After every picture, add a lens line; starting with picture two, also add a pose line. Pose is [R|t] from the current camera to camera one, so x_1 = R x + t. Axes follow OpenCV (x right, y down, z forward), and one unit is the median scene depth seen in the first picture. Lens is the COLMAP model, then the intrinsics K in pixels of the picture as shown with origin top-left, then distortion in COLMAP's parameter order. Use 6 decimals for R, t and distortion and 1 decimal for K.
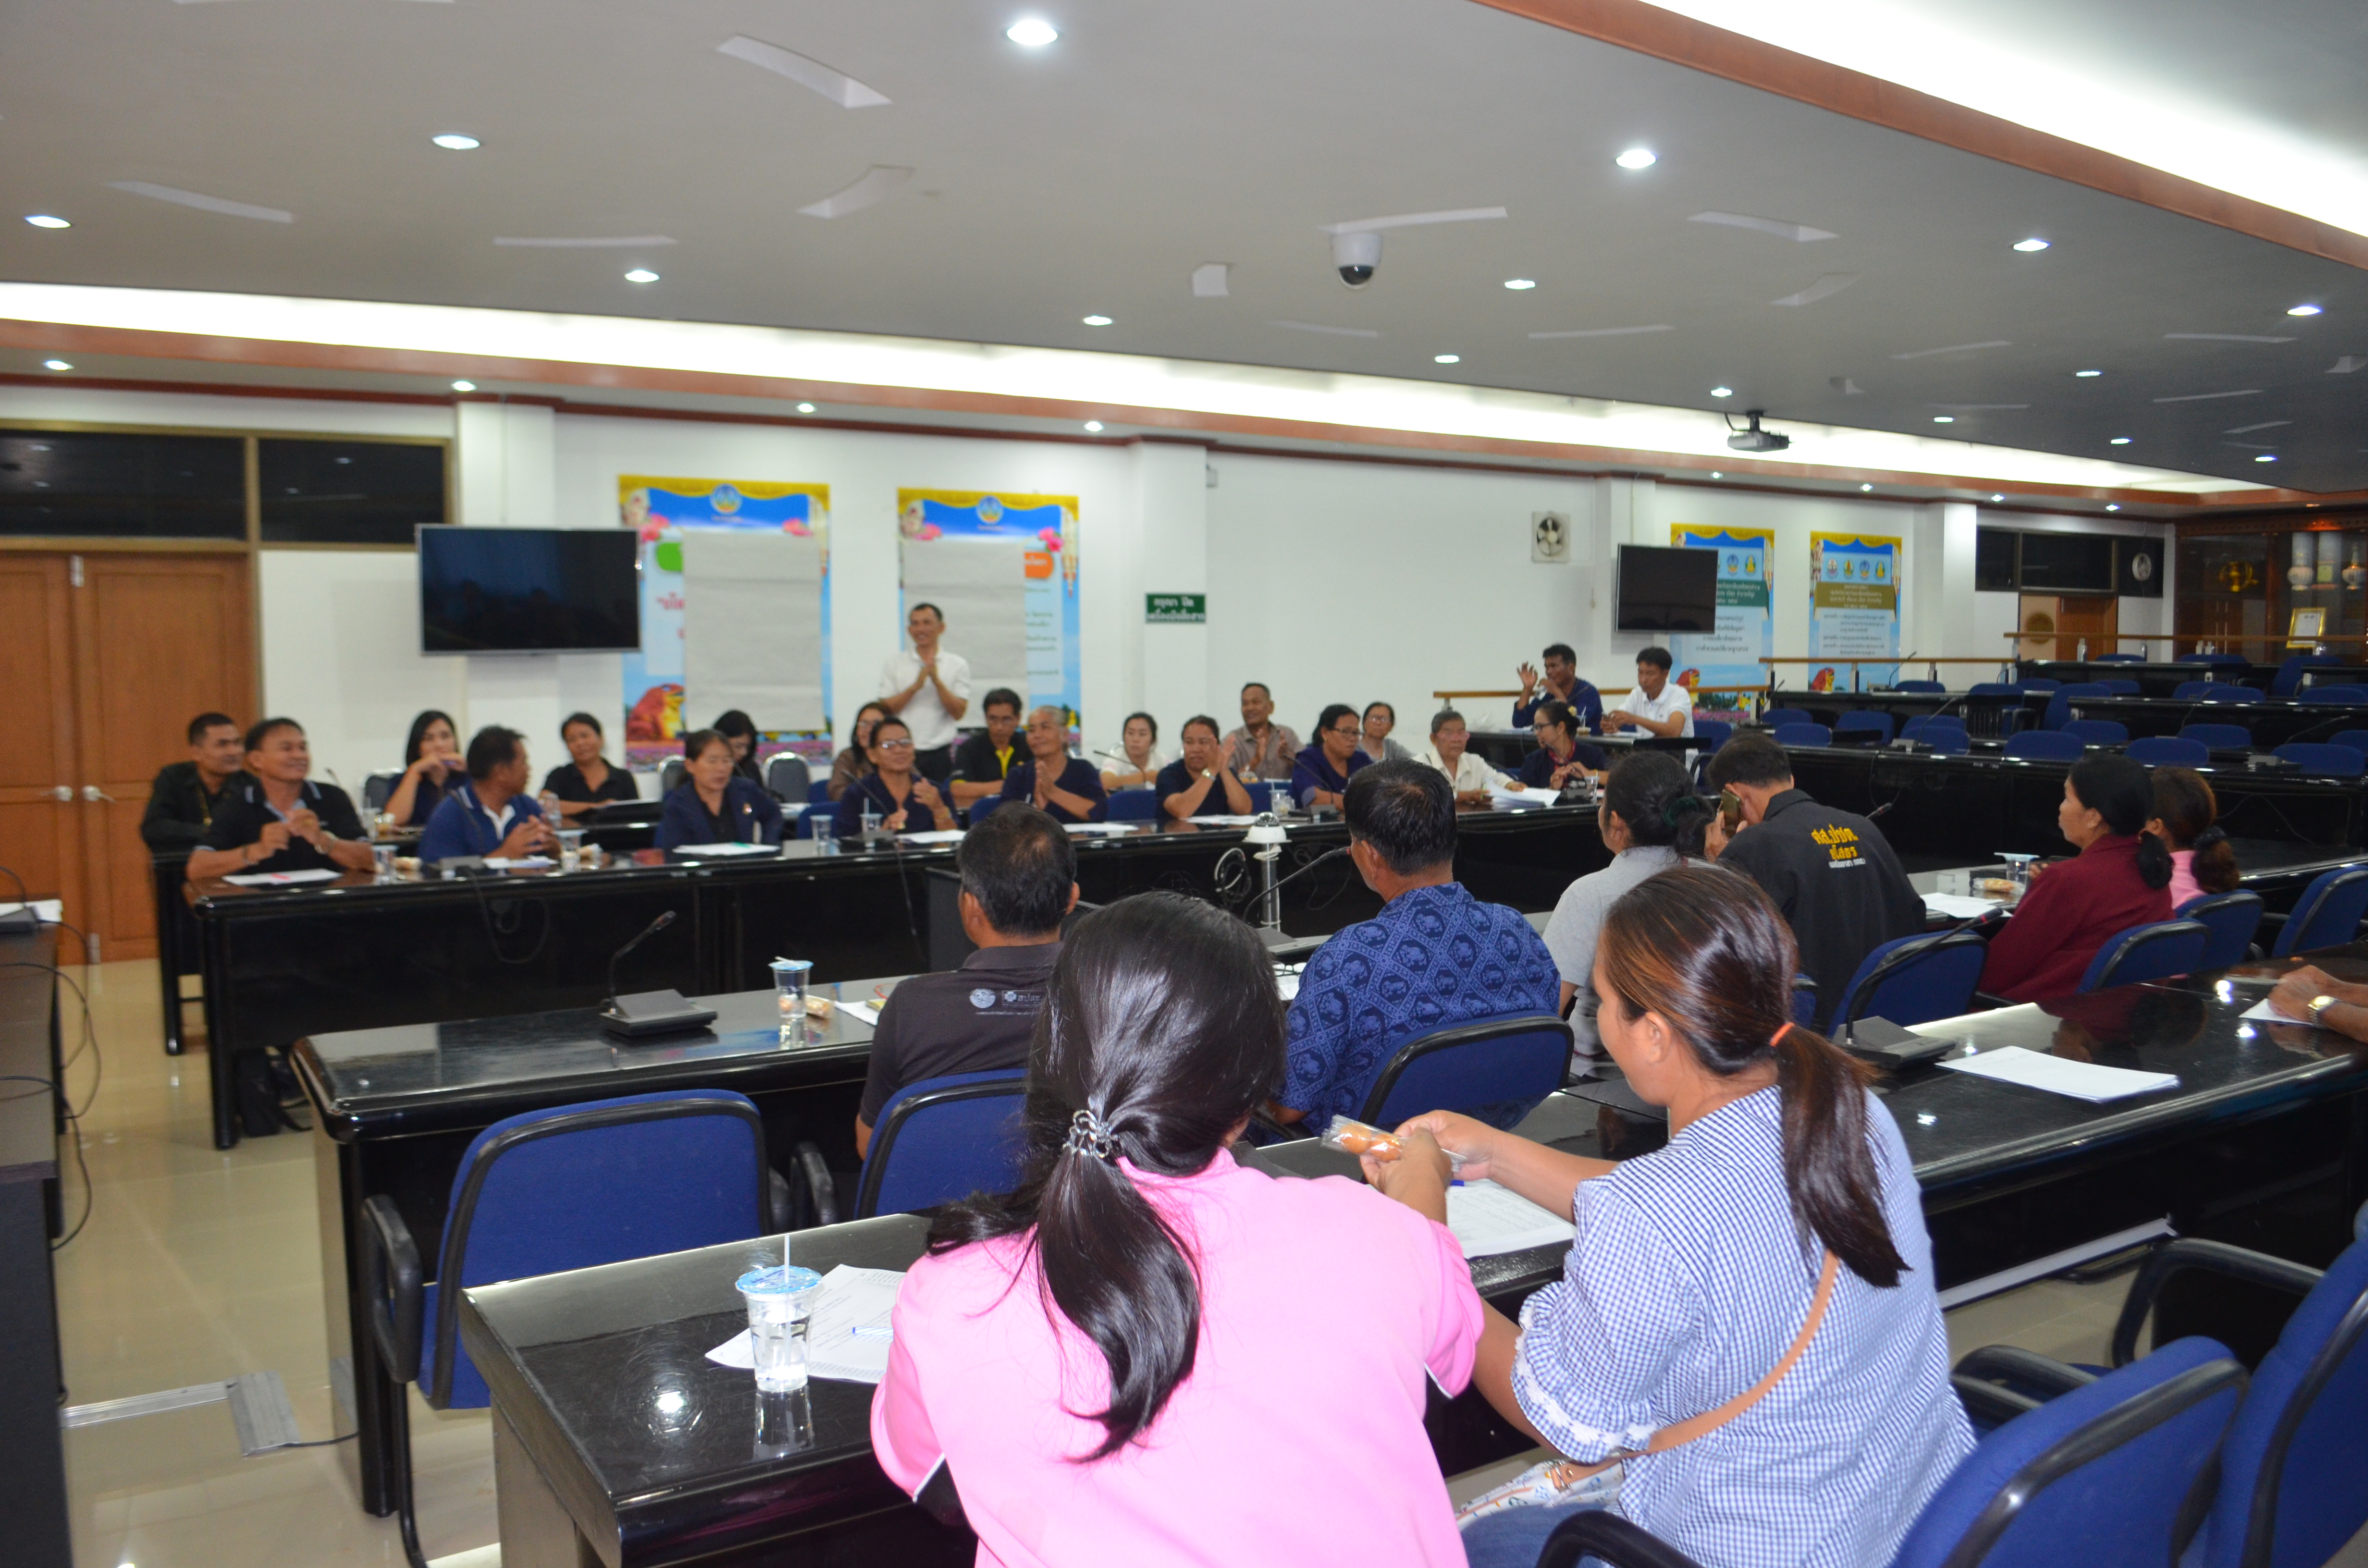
lens RADIAL K [[1872.8, 0, 1184.0], [0, 1872.8, 784.0], [0, 0, 1]] dist [-0.089132, 0.011723]
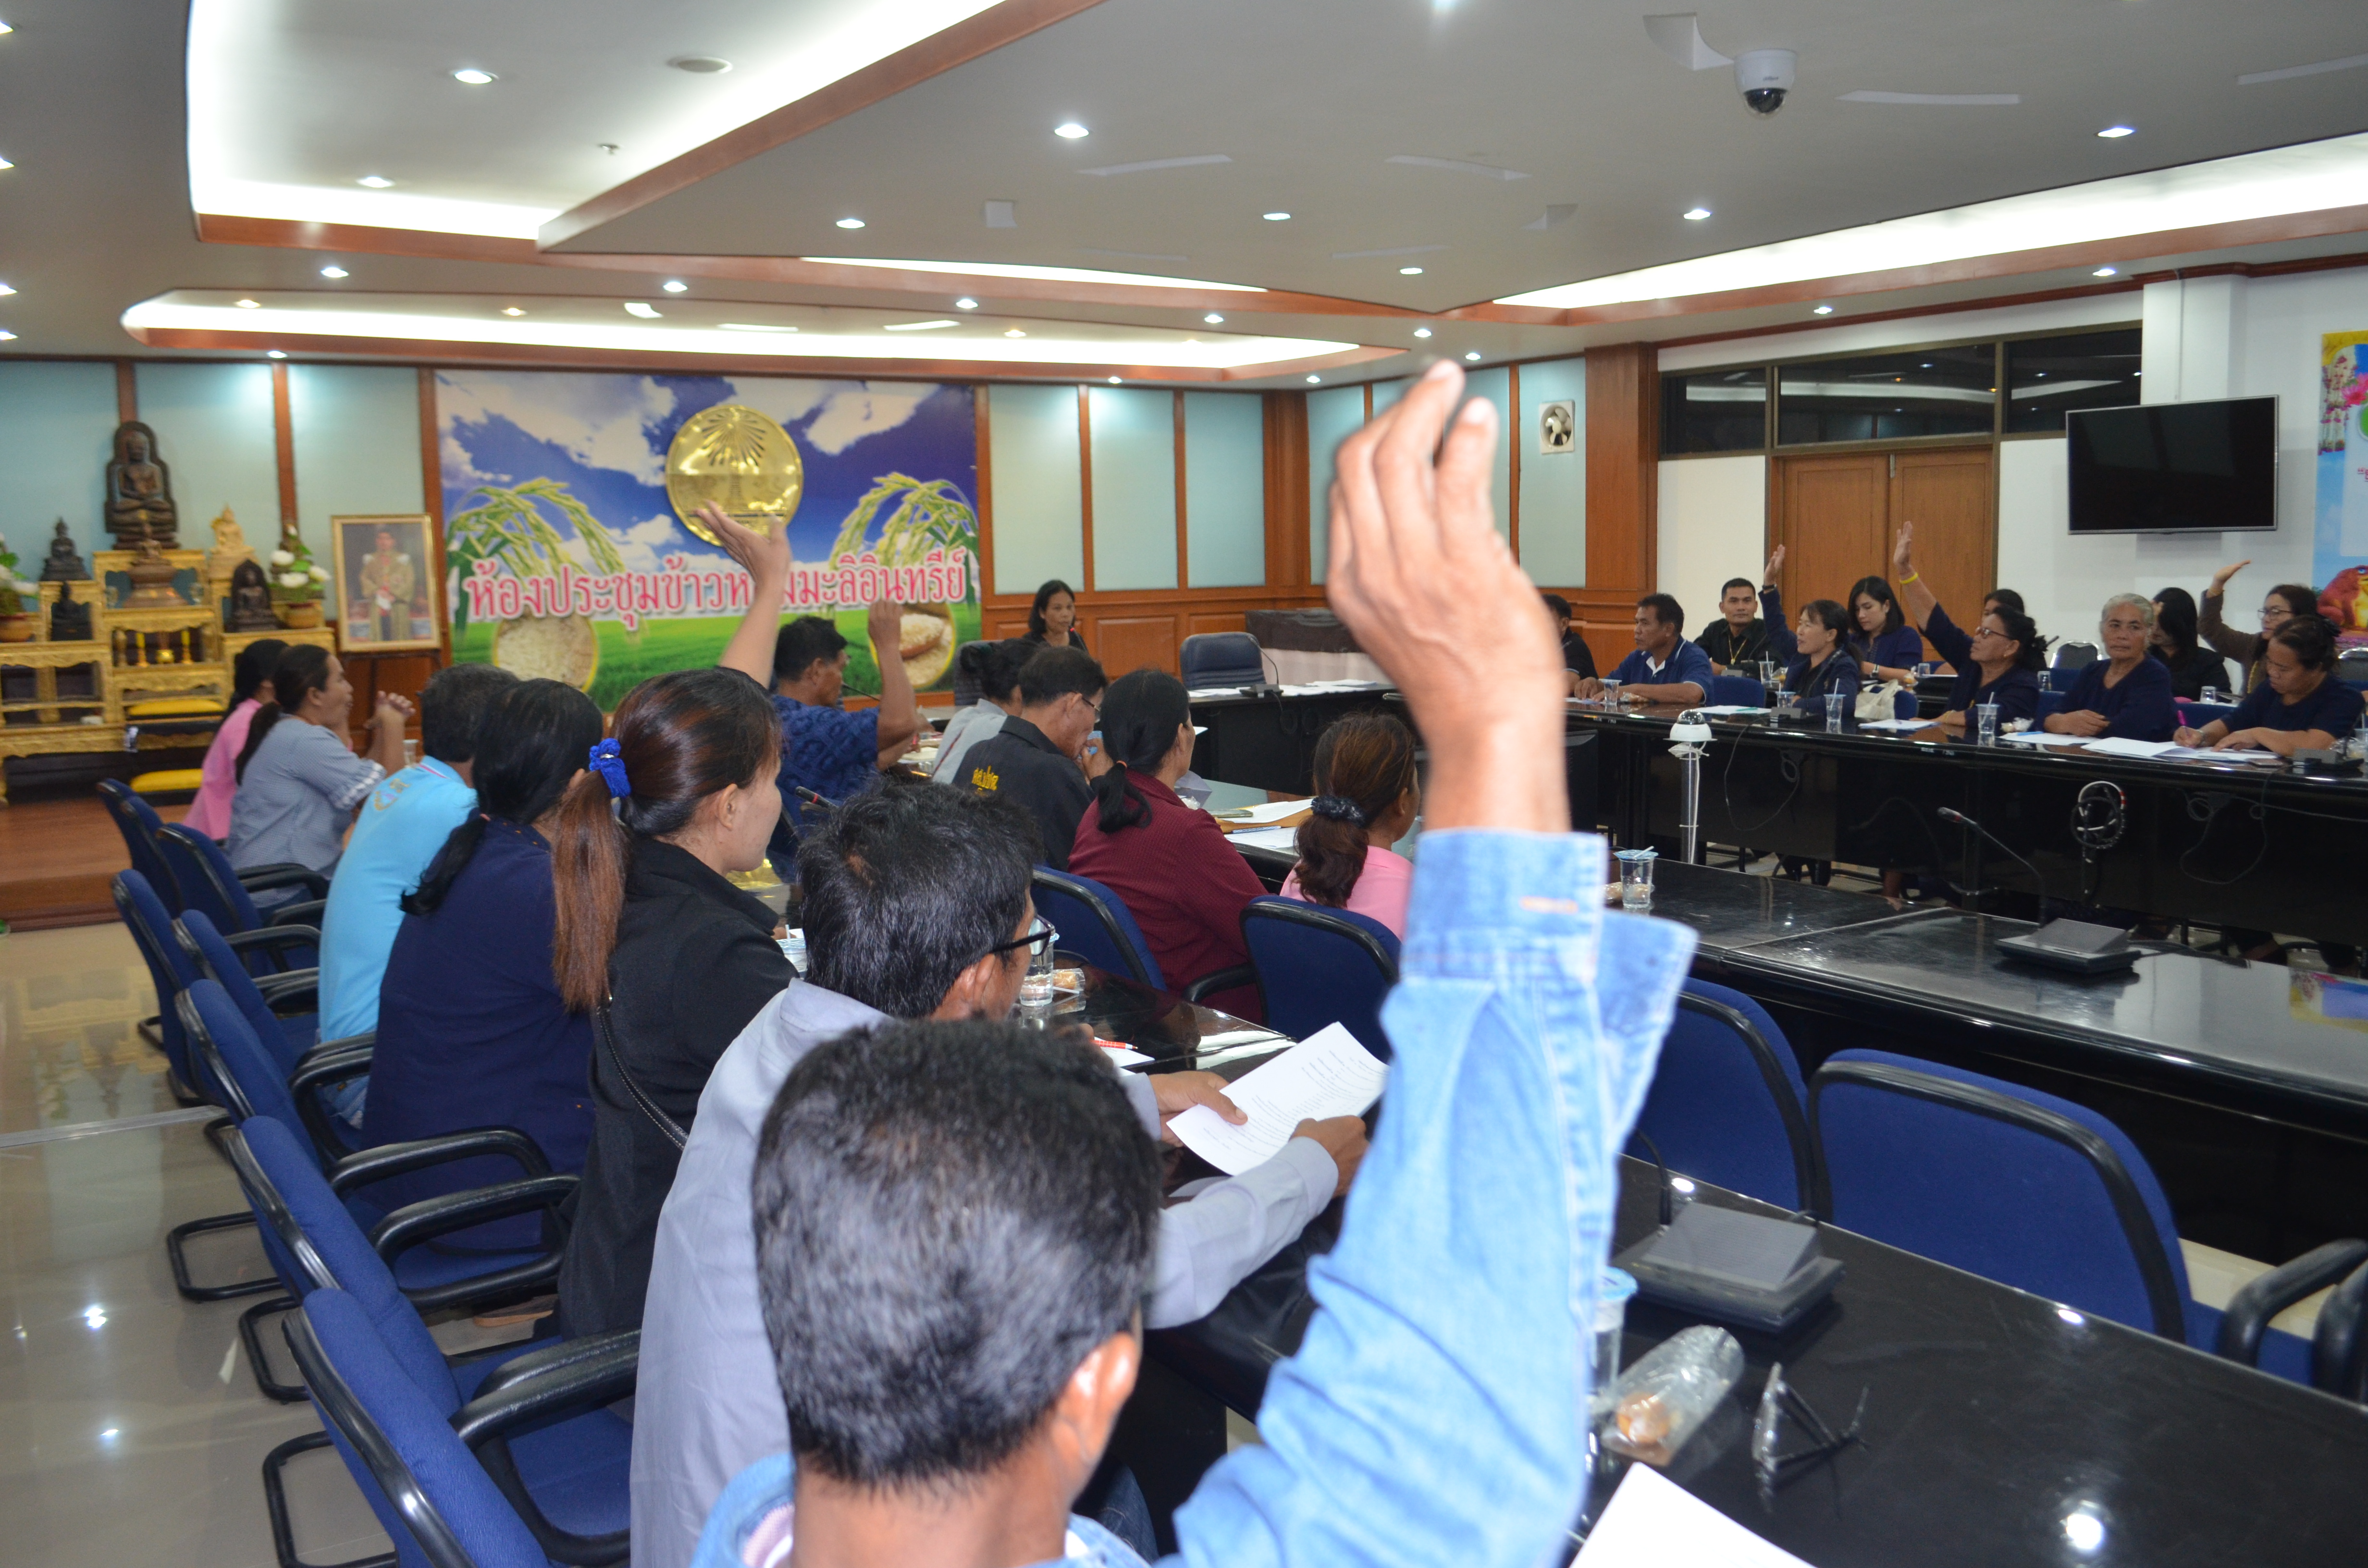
lens RADIAL K [[1872.8, 0, 1184.0], [0, 1872.8, 784.0], [0, 0, 1]] dist [-0.089132, 0.011723]
pose [[-0.004706, 0.127521, -0.991825, 0.562462], [-0.051286, 0.990500, 0.127594, -0.030317], [0.998673, 0.051467, 0.001879, 0.425000]]
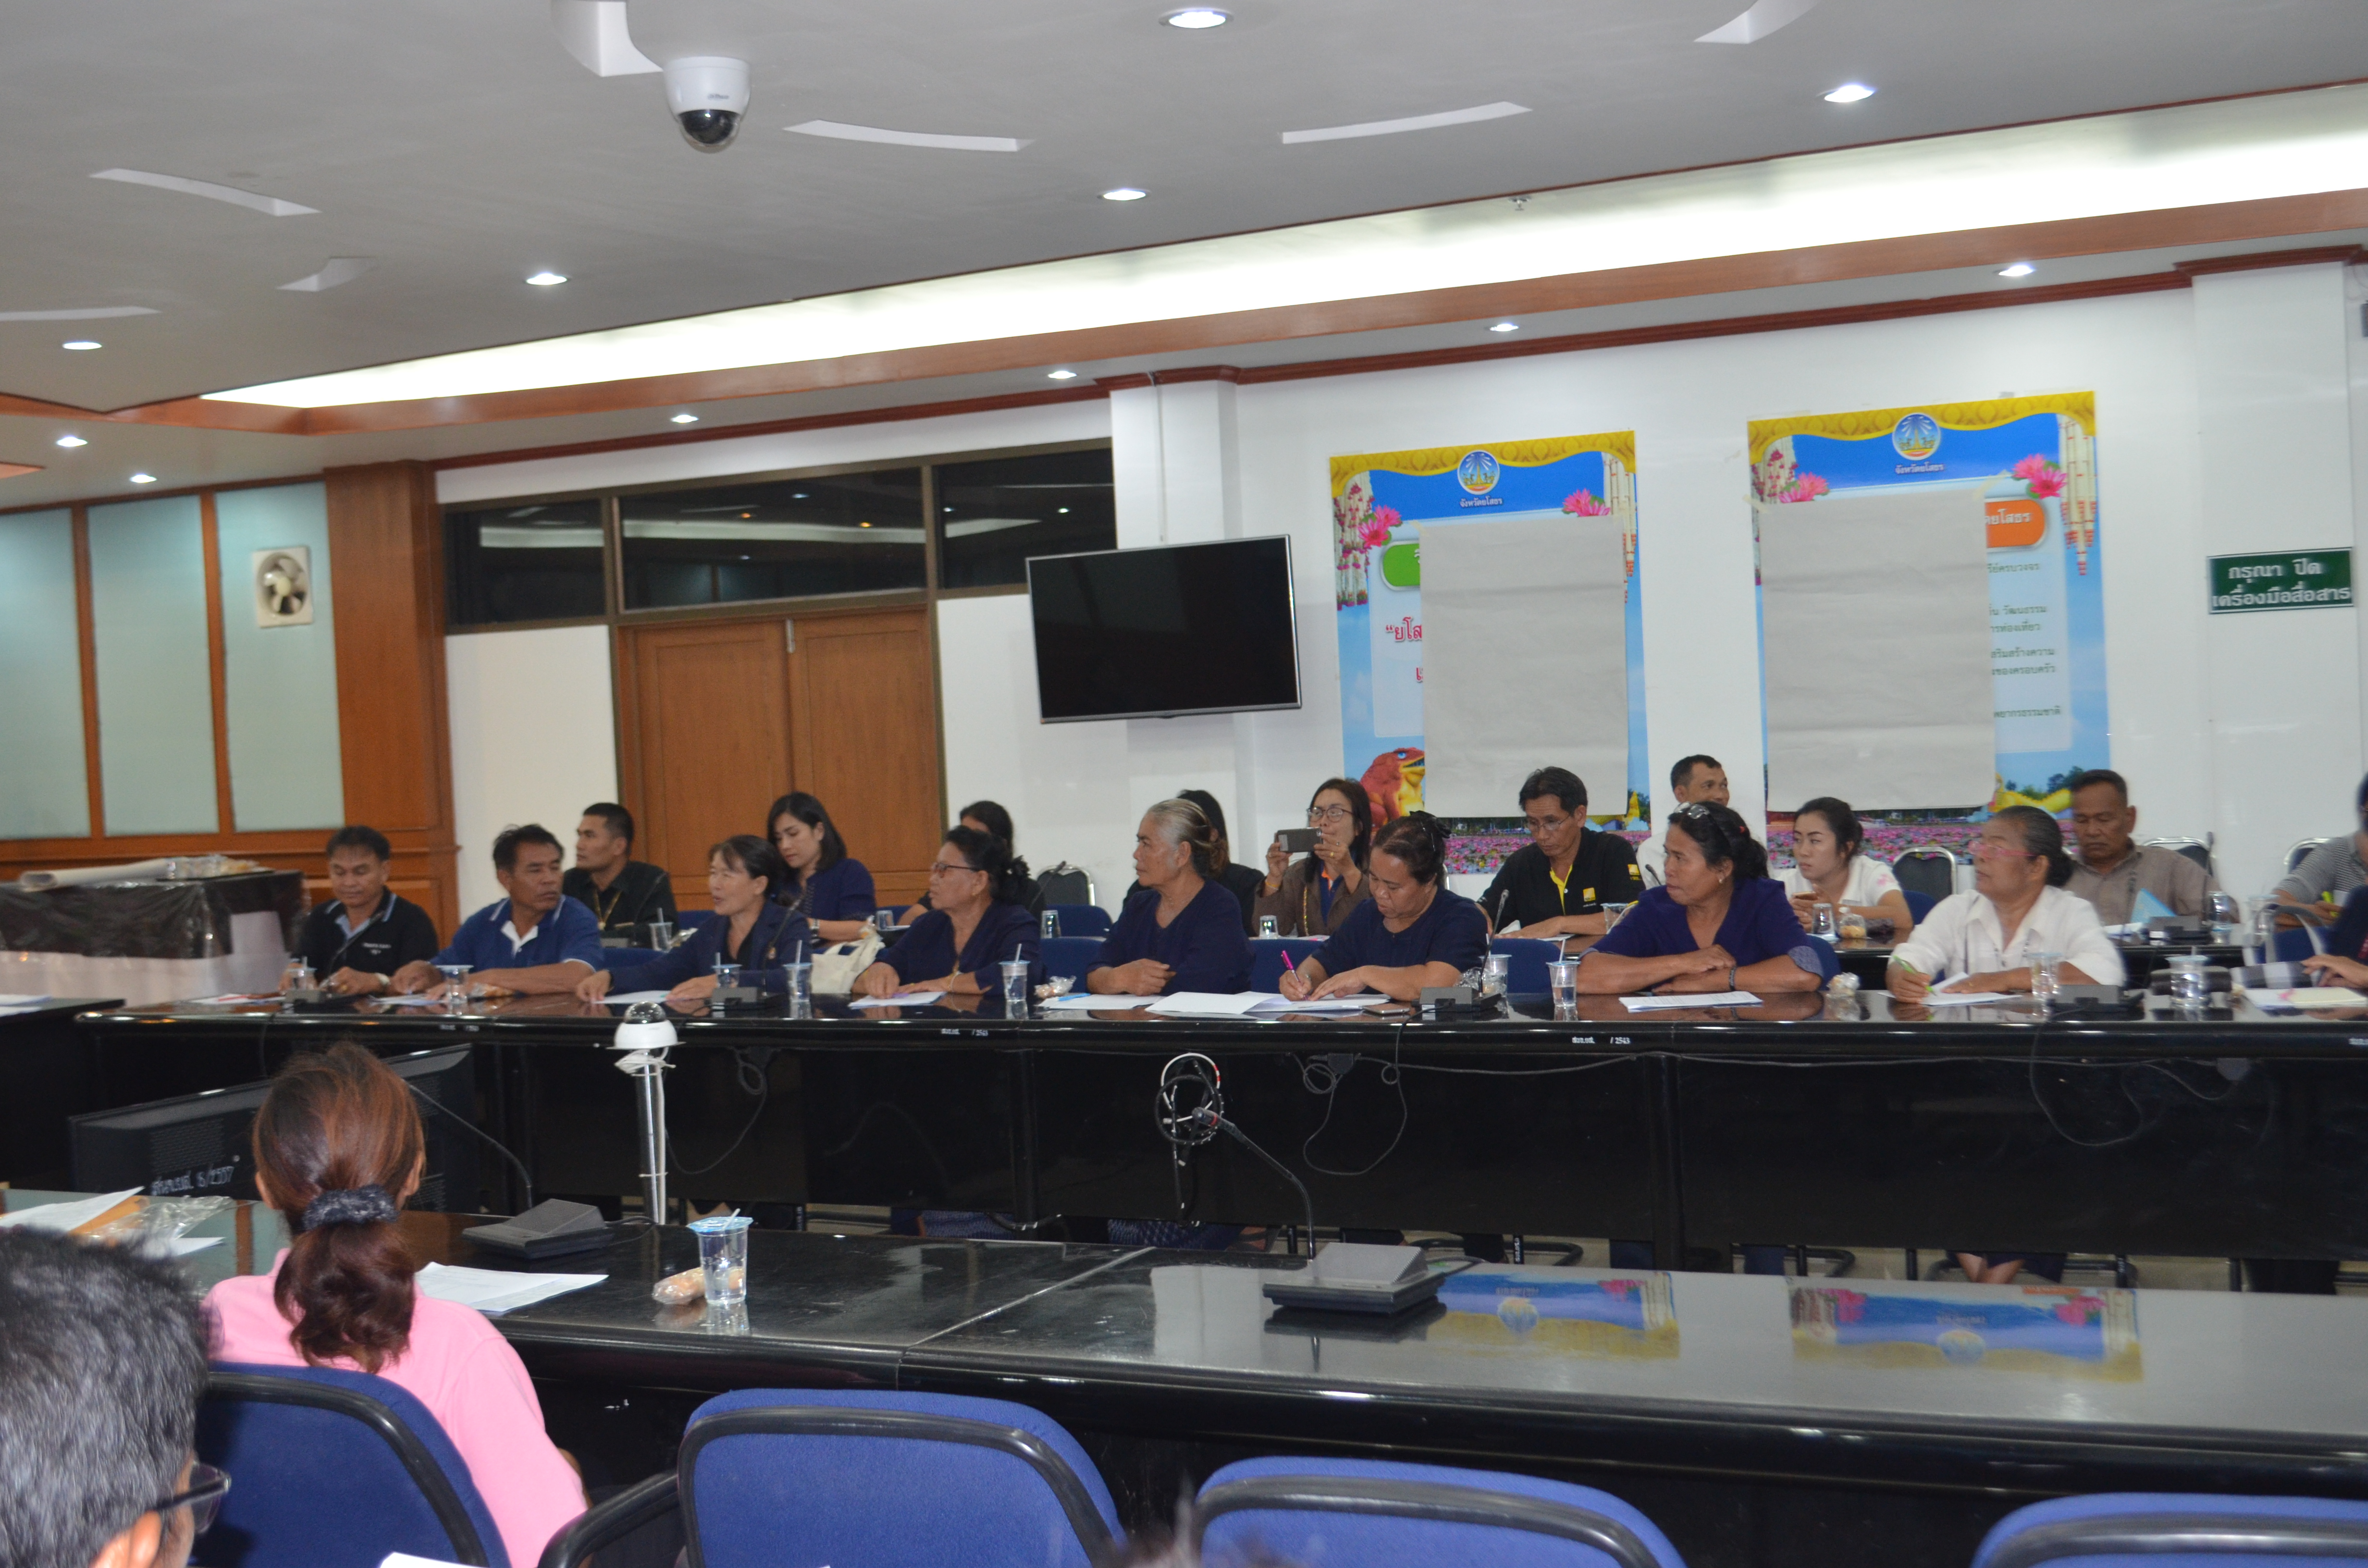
lens RADIAL K [[2788.3, 0, 1230.6], [0, 2788.3, 778.3], [0, 0, 1]] dist [-0.063351, 0.024078]
pose [[0.524059, -0.001531, -0.851680, 0.548009], [-0.013488, 0.999858, -0.010097, -0.030091], [0.851575, 0.016779, 0.523964, 0.383986]]
